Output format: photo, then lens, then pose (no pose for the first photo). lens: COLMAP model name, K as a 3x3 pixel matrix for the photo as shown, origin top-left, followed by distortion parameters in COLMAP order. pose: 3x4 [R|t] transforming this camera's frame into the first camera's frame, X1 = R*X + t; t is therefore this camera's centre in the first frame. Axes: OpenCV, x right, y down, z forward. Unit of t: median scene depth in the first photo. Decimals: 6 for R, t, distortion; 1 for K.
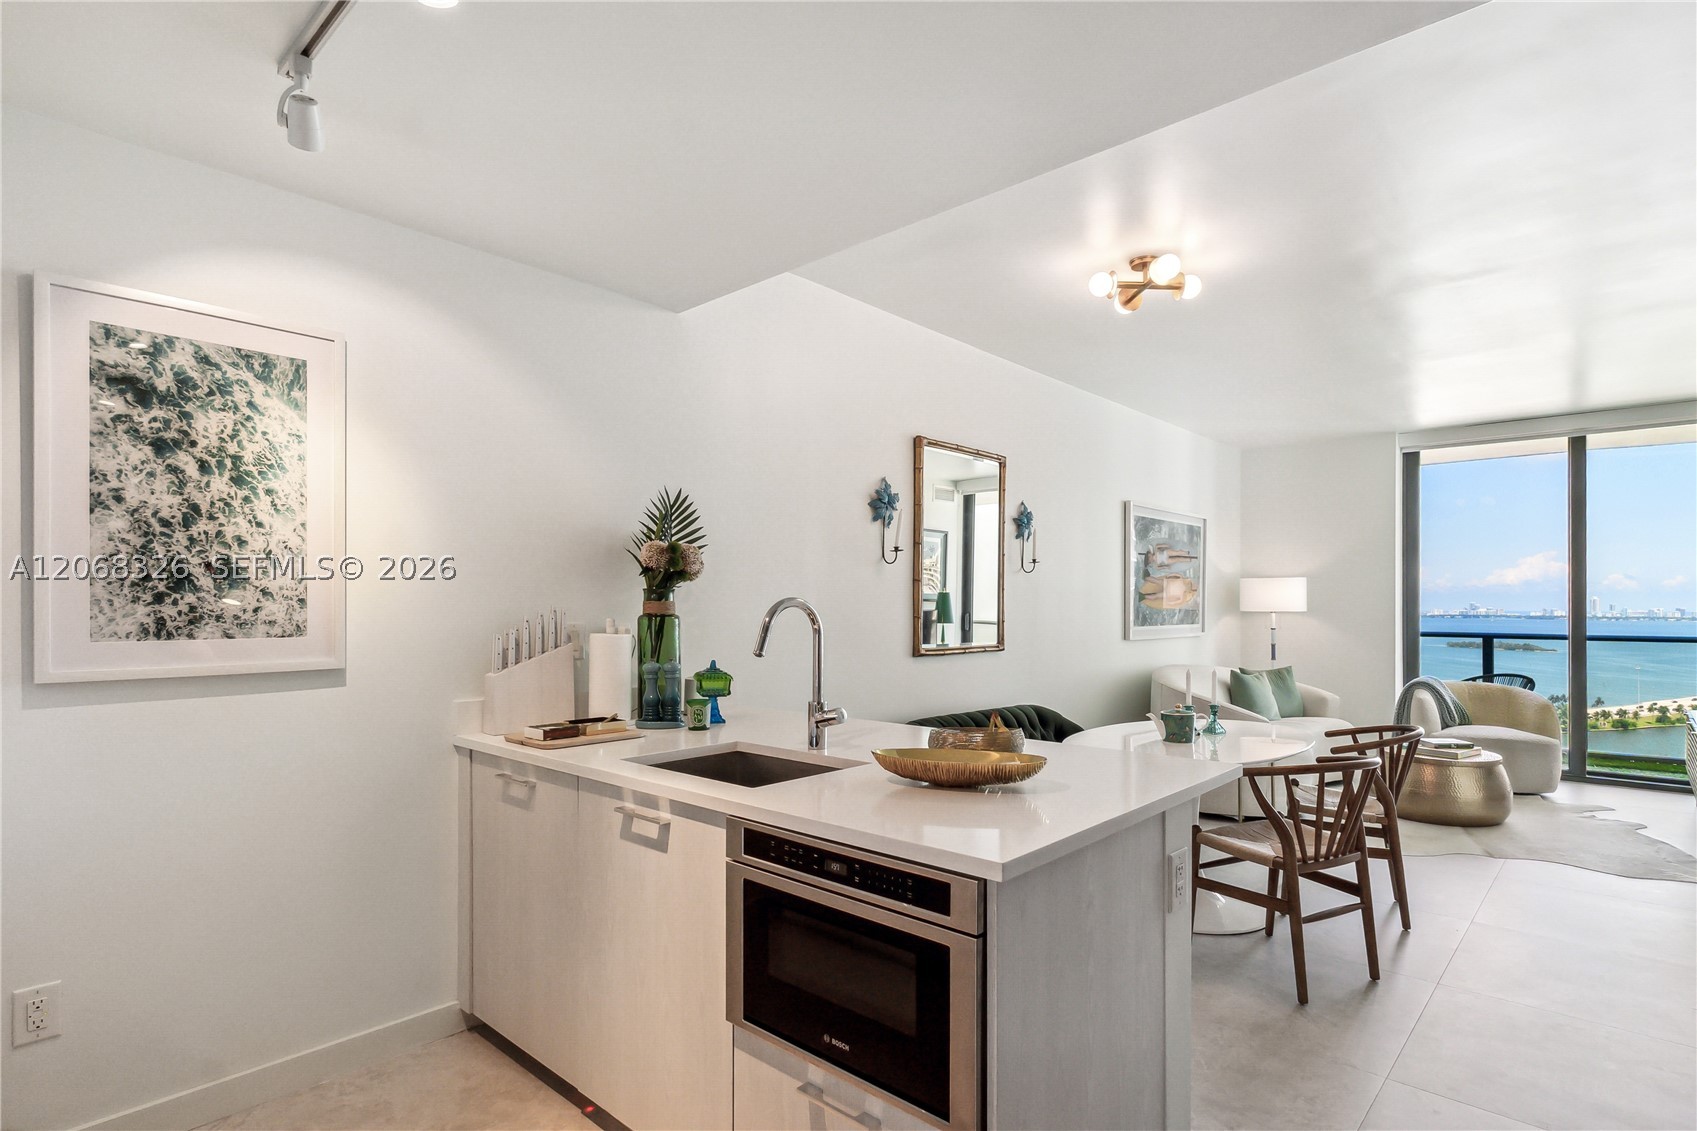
lens RADIAL K [[857.0, 0, 865.0], [0, 857.0, 605.4], [0, 0, 1]] dist [0.001749, -0.000300]
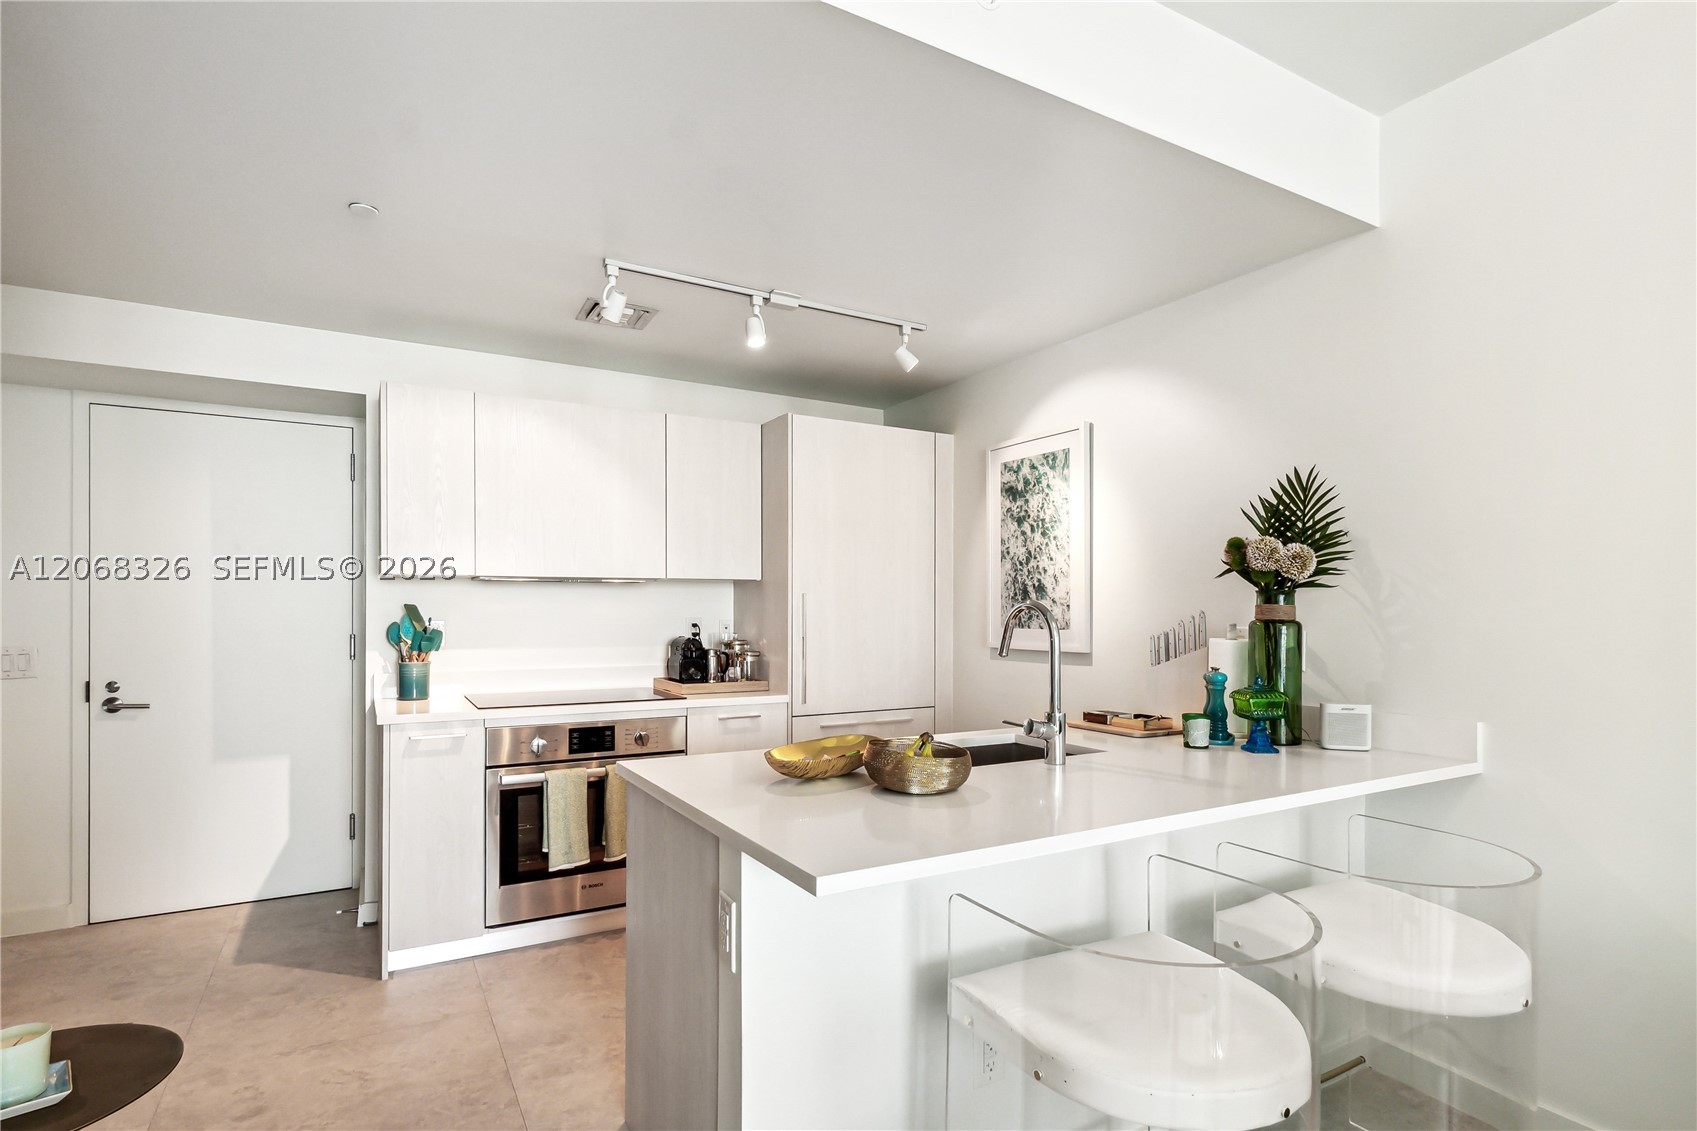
lens RADIAL K [[857.0, 0, 865.0], [0, 857.0, 605.4], [0, 0, 1]] dist [0.001749, -0.000300]
pose [[-0.294778, -0.004092, -0.955557, 0.713162], [-0.001630, 0.999992, -0.003779, -0.000388], [0.955564, 0.000444, -0.294782, 0.870565]]
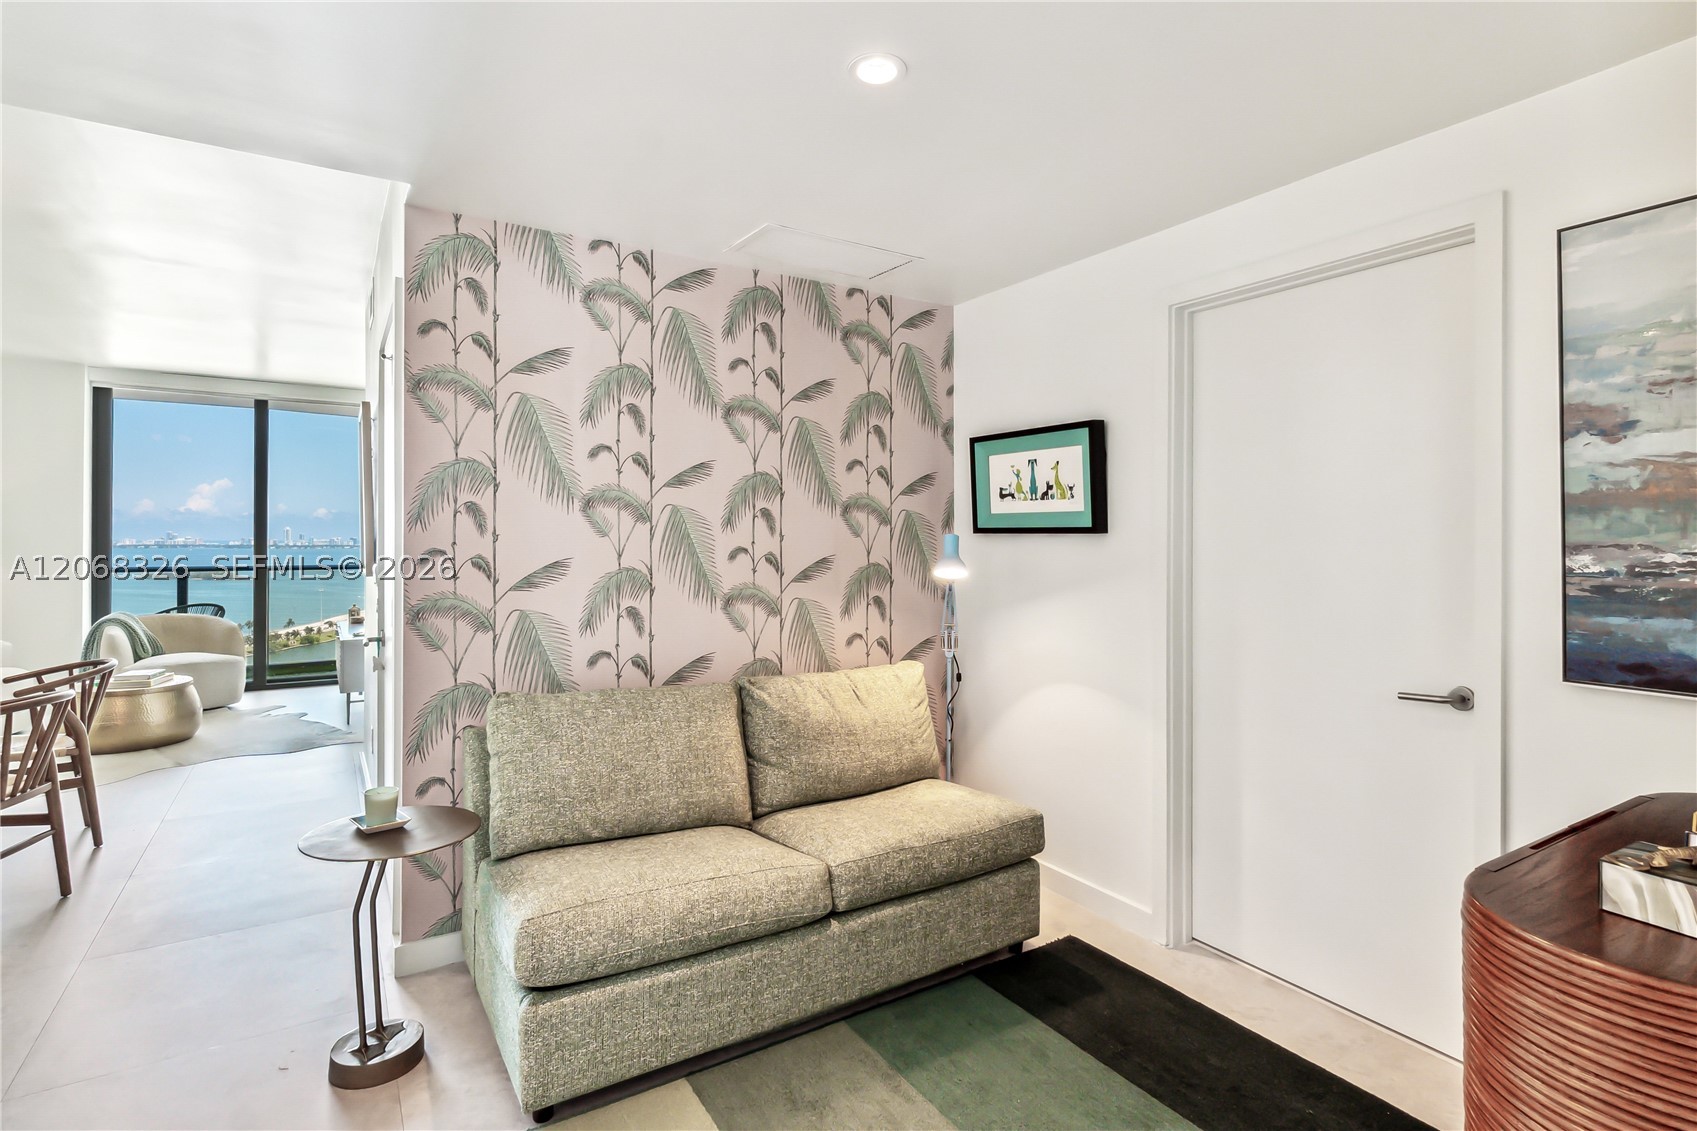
lens RADIAL K [[843.4, 0, 870.4], [0, 843.4, 539.2], [0, 0, 1]] dist [-0.001303, -0.000891]
pose [[0.257288, 0.000428, 0.966335, -0.178449], [-0.005635, 0.999984, 0.001057, -0.022013], [-0.966318, -0.005717, 0.257287, -0.262510]]
